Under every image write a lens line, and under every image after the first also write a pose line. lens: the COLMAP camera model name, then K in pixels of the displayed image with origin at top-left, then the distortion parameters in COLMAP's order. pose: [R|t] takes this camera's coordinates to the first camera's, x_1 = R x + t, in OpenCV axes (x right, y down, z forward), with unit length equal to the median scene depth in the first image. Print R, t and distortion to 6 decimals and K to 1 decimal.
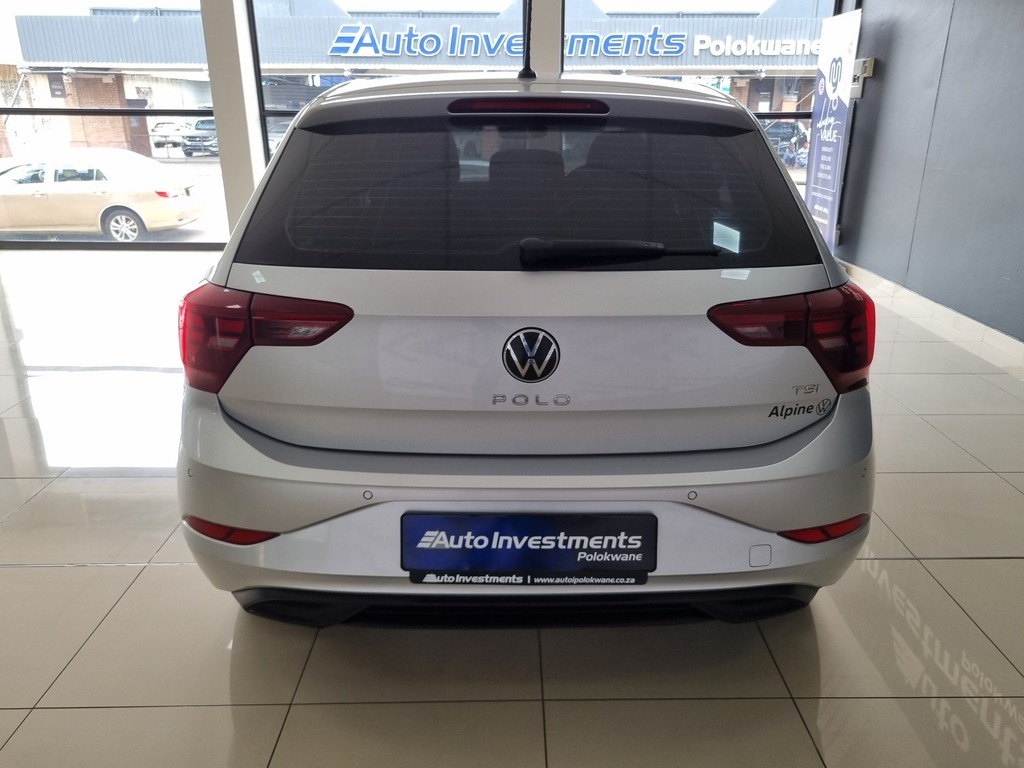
lens RADIAL K [[766.2, 0, 530.5], [0, 766.2, 383.6], [0, 0, 1]] dist [0.004476, 0.000046]
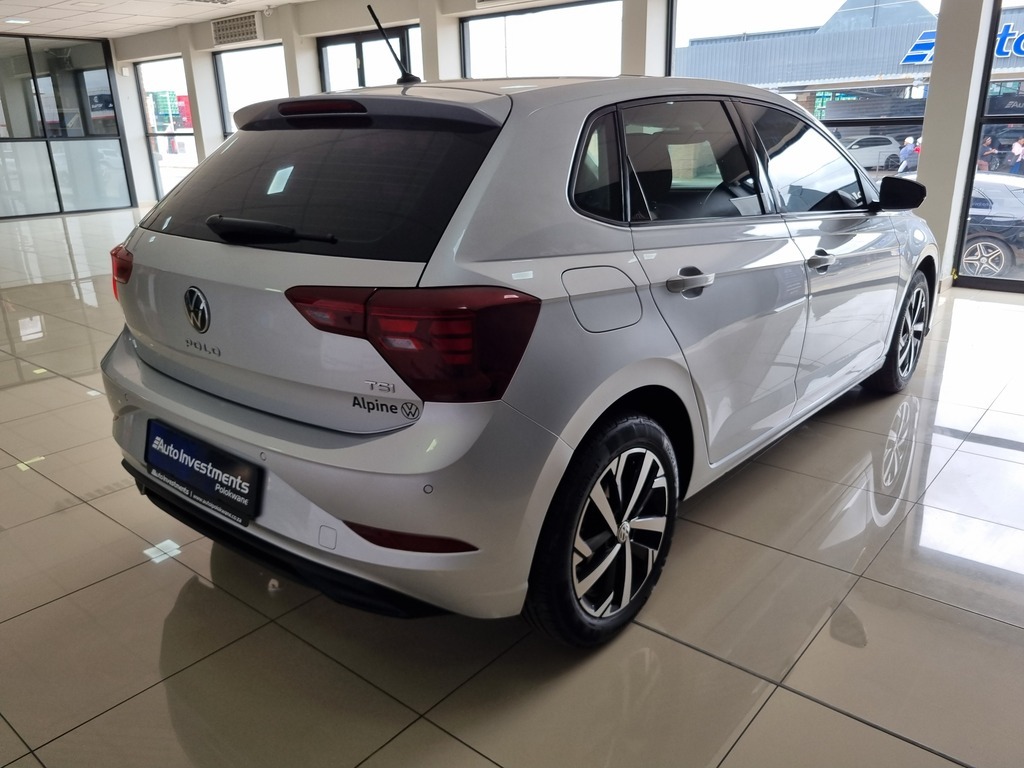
lens RADIAL K [[766.2, 0, 530.5], [0, 766.2, 383.6], [0, 0, 1]] dist [0.004476, 0.000046]
pose [[0.761458, 0.181675, -0.622234, 1.104646], [-0.193447, 0.979868, 0.049364, -0.080229], [0.618676, 0.082780, 0.781273, 0.350405]]
